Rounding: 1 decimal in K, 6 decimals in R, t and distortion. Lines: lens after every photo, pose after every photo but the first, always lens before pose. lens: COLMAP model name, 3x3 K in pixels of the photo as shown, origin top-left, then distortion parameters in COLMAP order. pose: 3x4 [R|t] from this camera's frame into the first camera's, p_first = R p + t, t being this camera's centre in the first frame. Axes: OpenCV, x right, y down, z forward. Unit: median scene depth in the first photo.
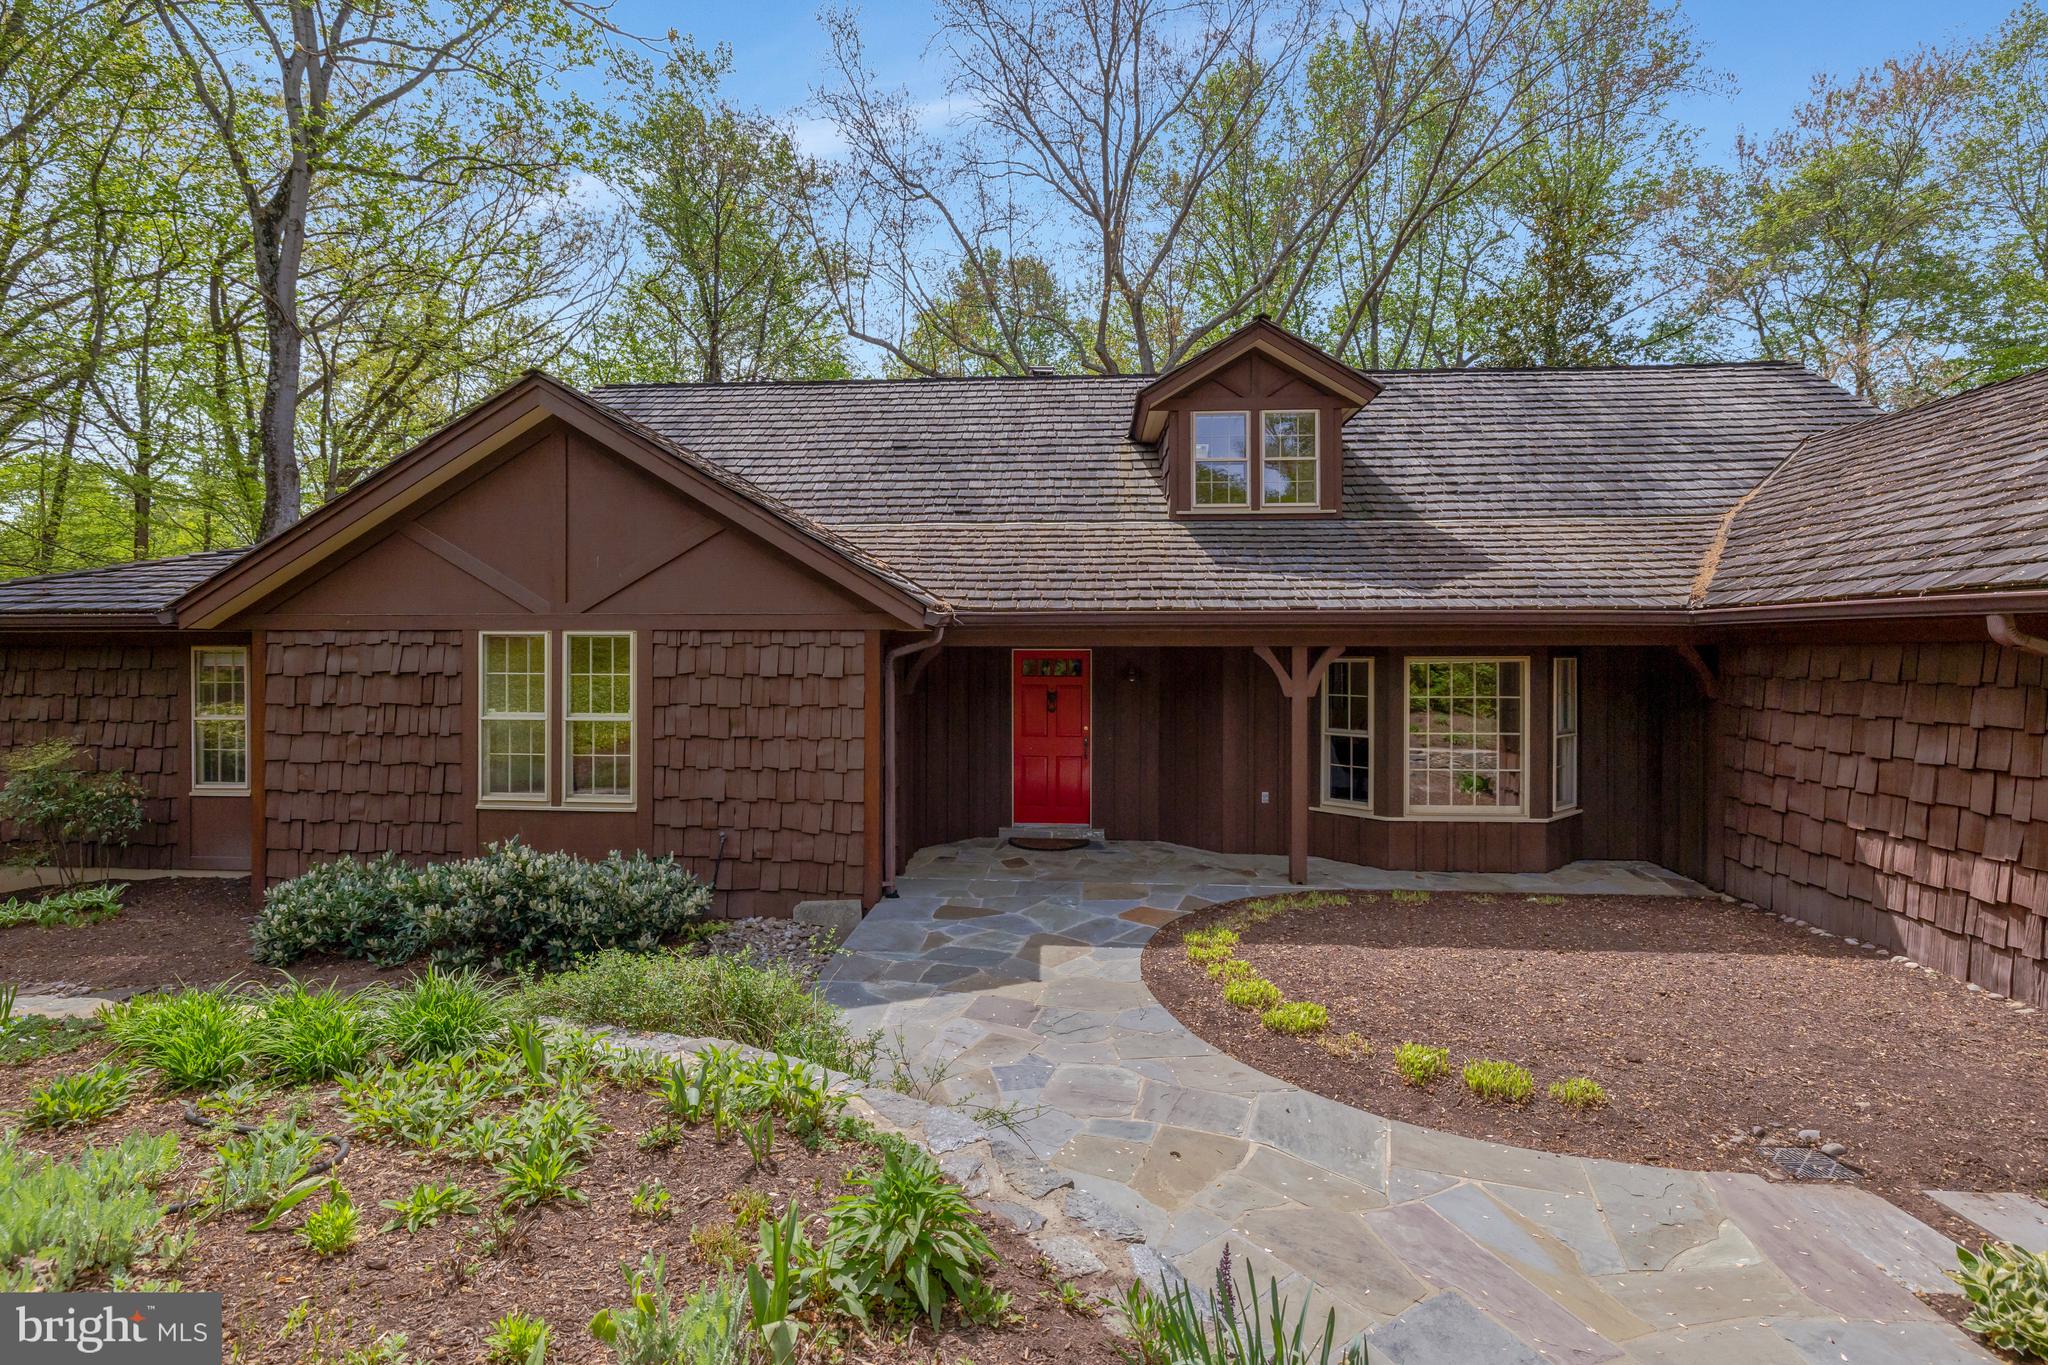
lens RADIAL K [[942.6, 0, 1012.4], [0, 942.6, 656.0], [0, 0, 1]] dist [-0.006826, 0.000240]
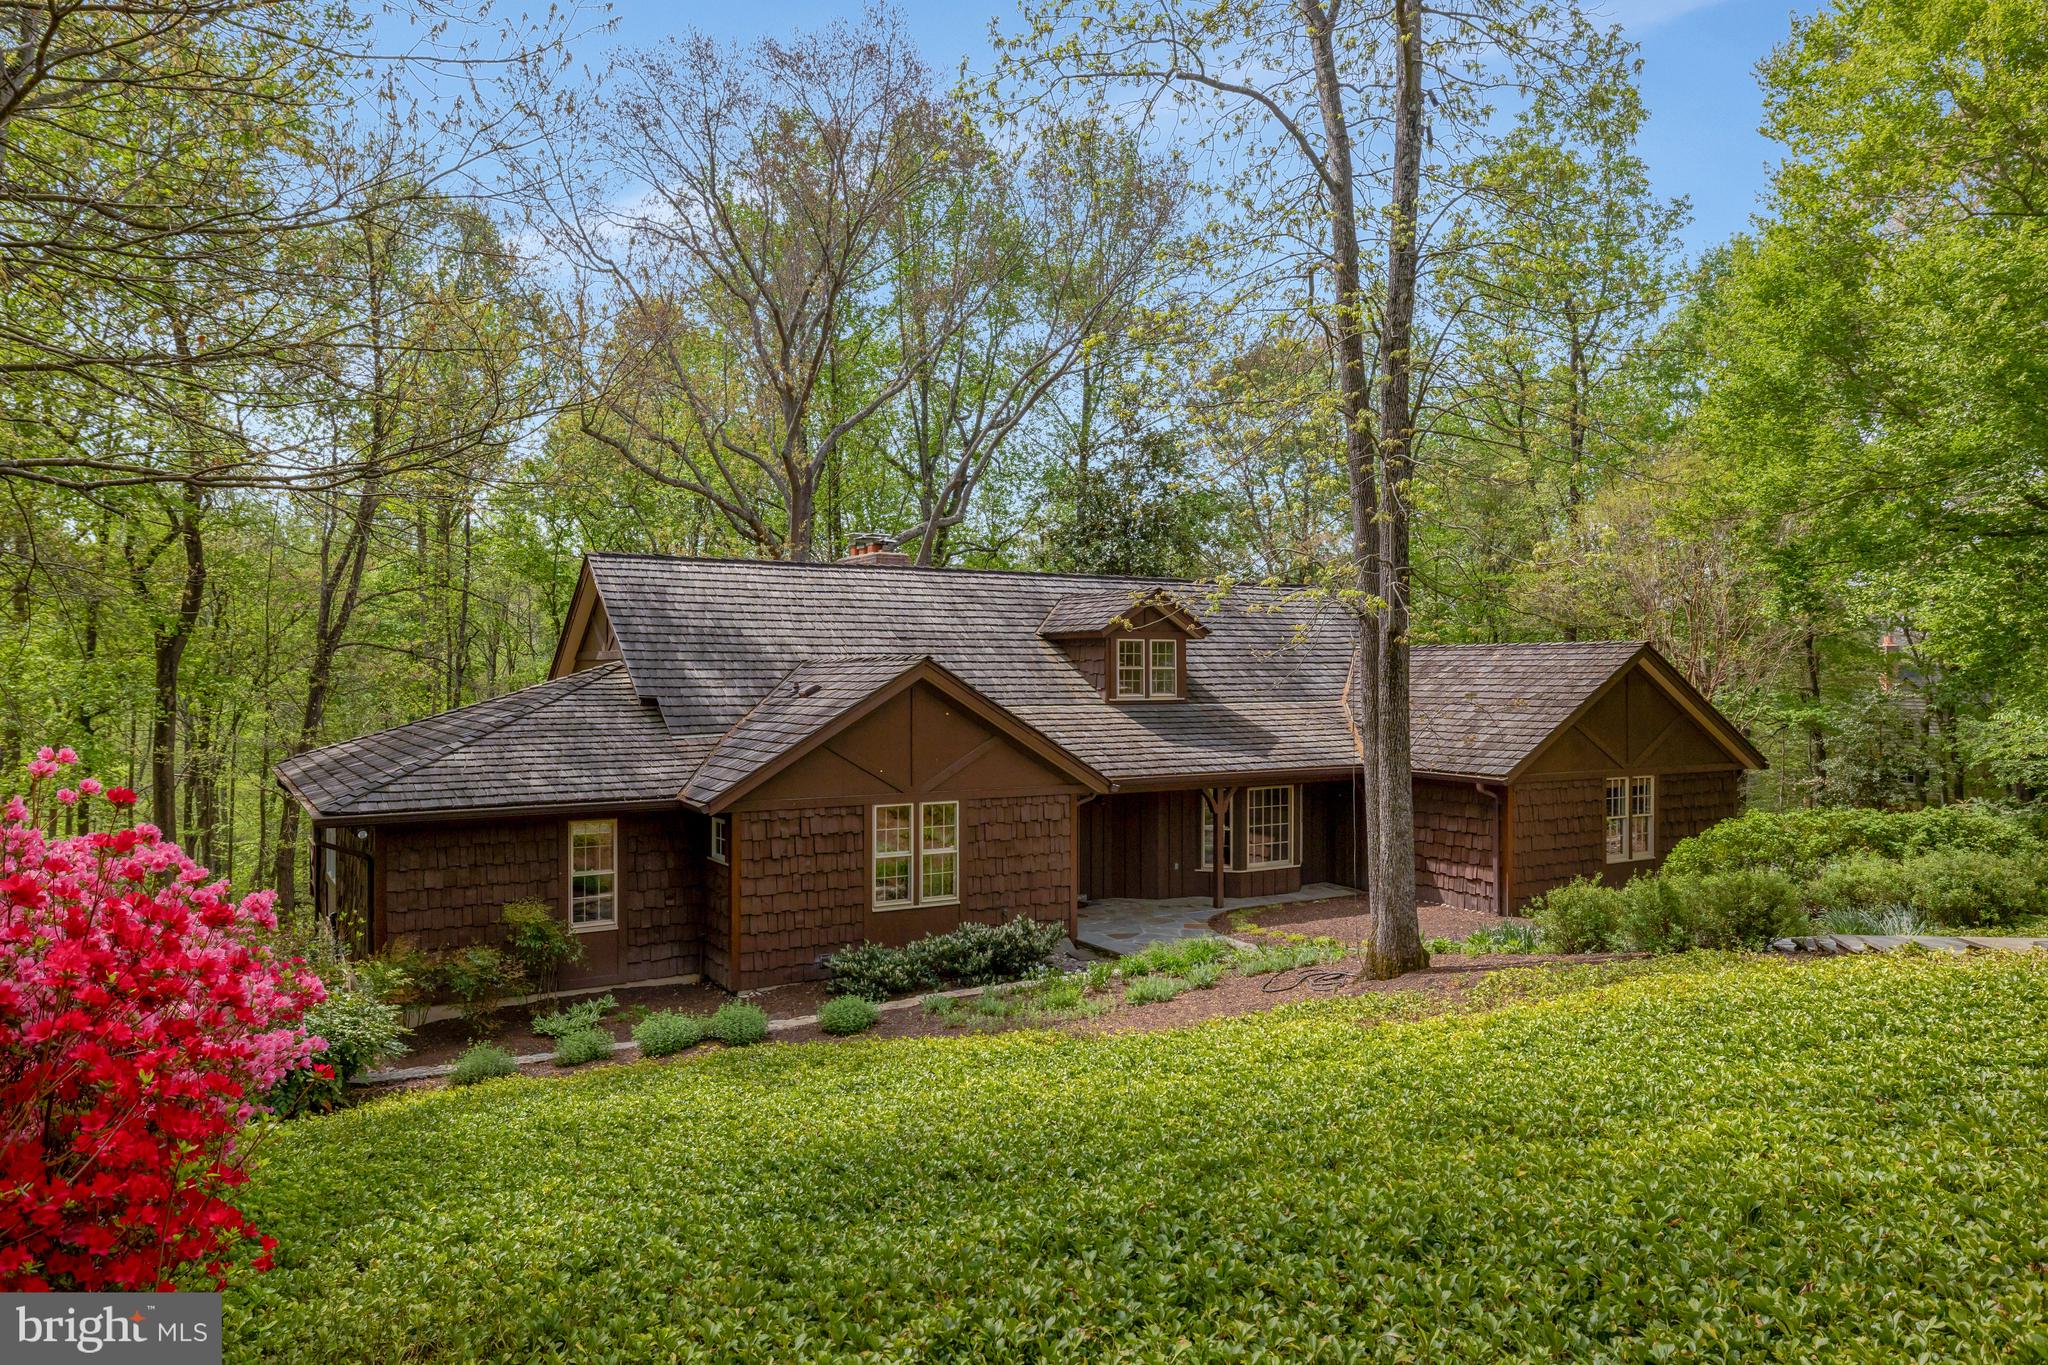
lens RADIAL K [[1323.1, 0, 1024.0], [0, 1323.1, 682.5], [0, 0, 1]] dist [-0.001581, -0.000105]
pose [[0.815805, -0.004384, 0.578310, -1.709626], [0.003126, 0.999990, 0.003172, -0.251964], [-0.578318, -0.000780, 0.815811, -1.070998]]
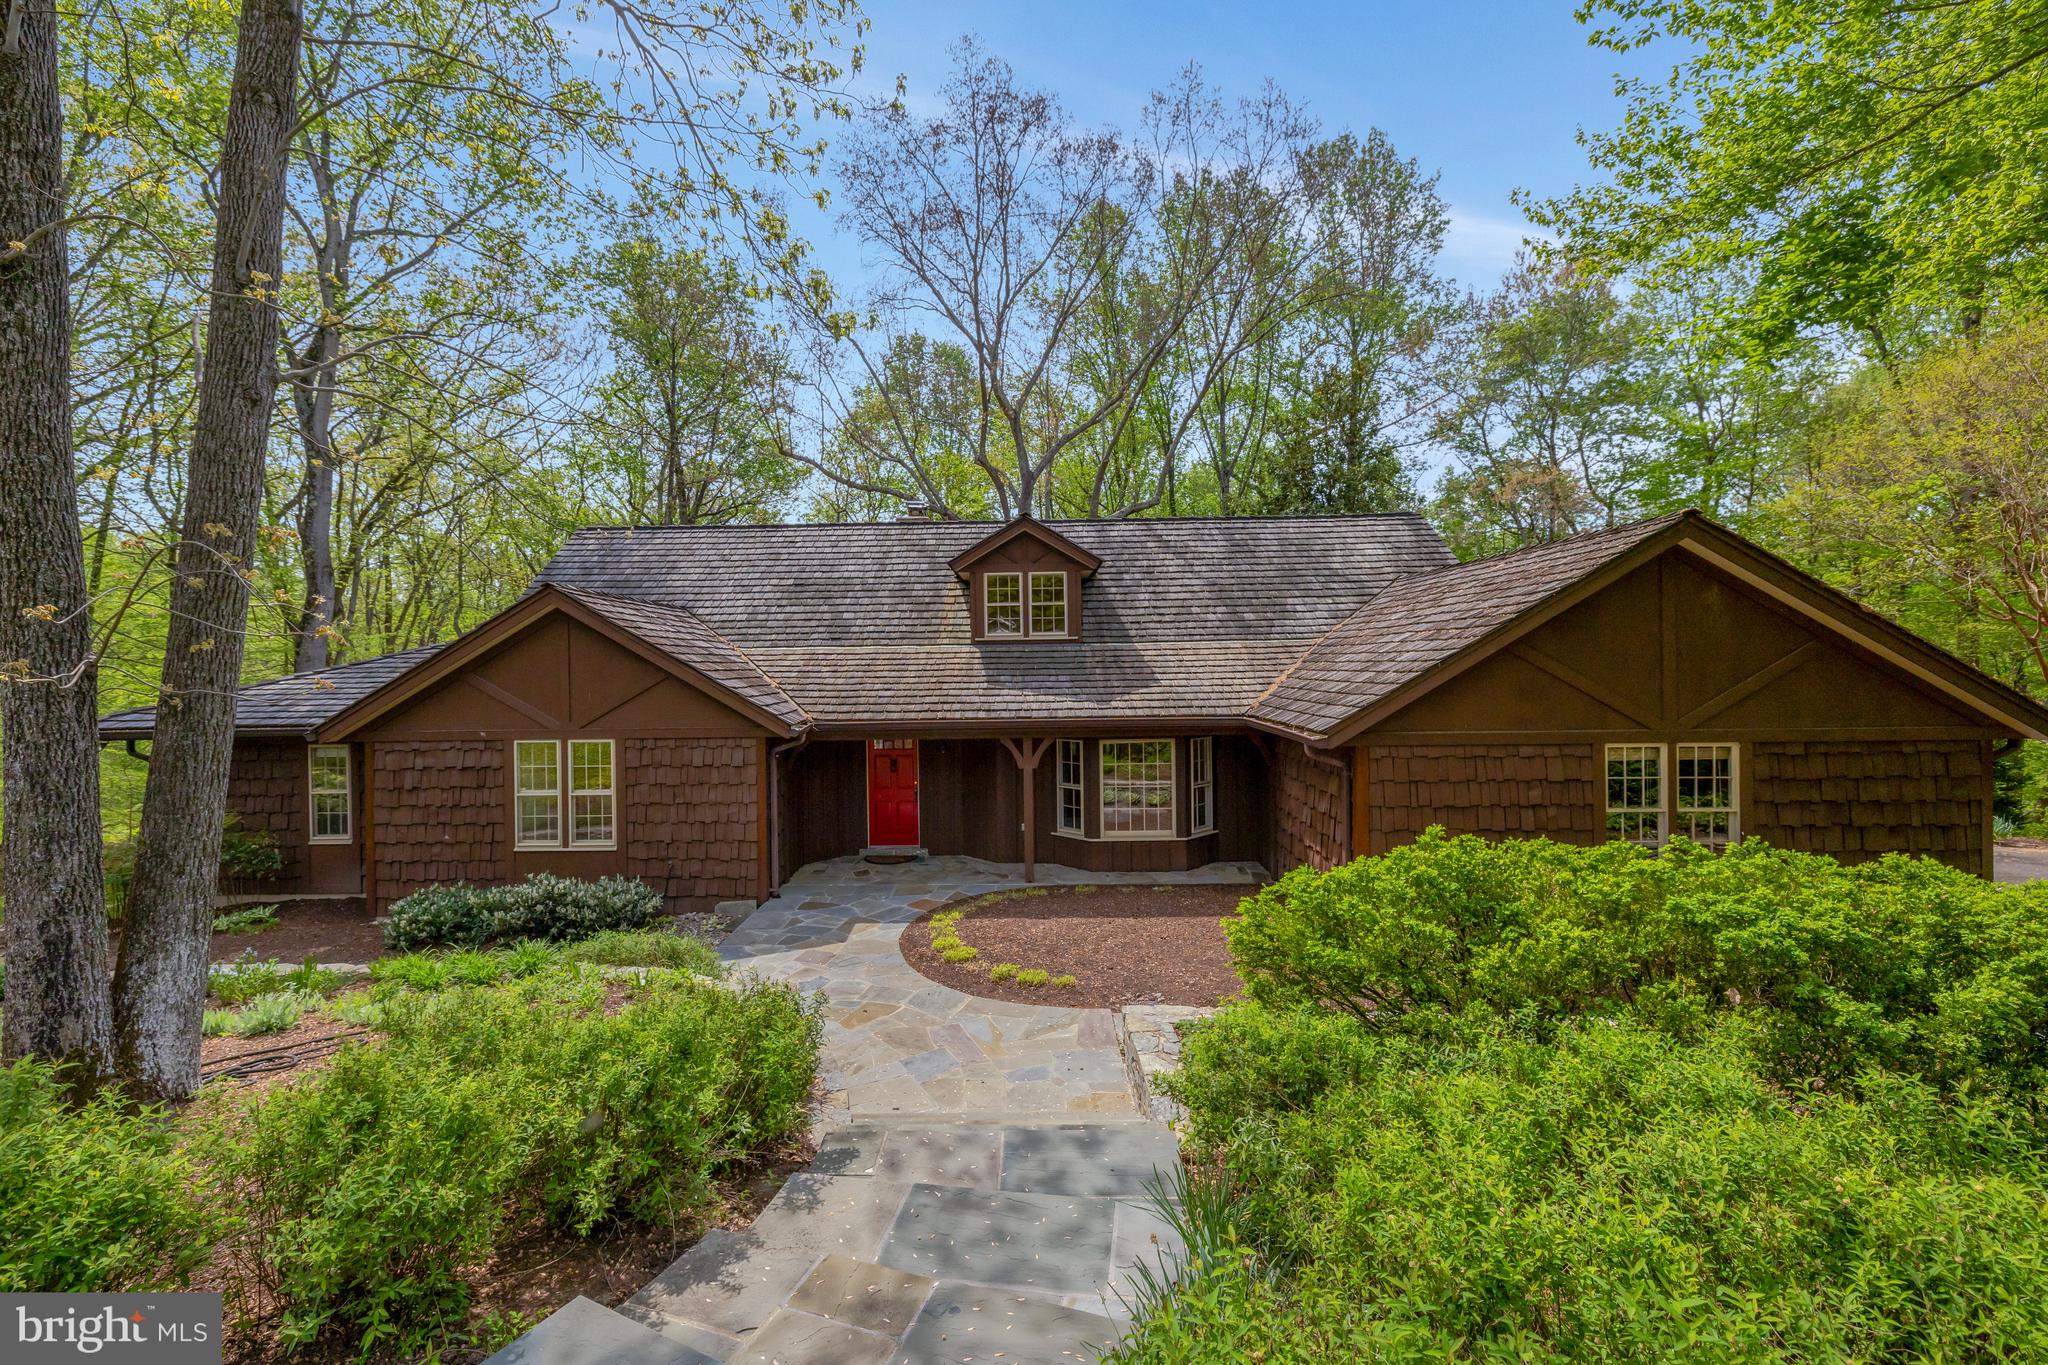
lens RADIAL K [[853.2, 0, 1009.2], [0, 853.2, 672.7], [0, 0, 1]] dist [0.002088, 0.000084]
pose [[0.998297, -0.015311, 0.056295, 0.198706], [0.015086, 0.999876, 0.004427, -0.136799], [-0.056355, -0.003570, 0.998404, -0.507288]]
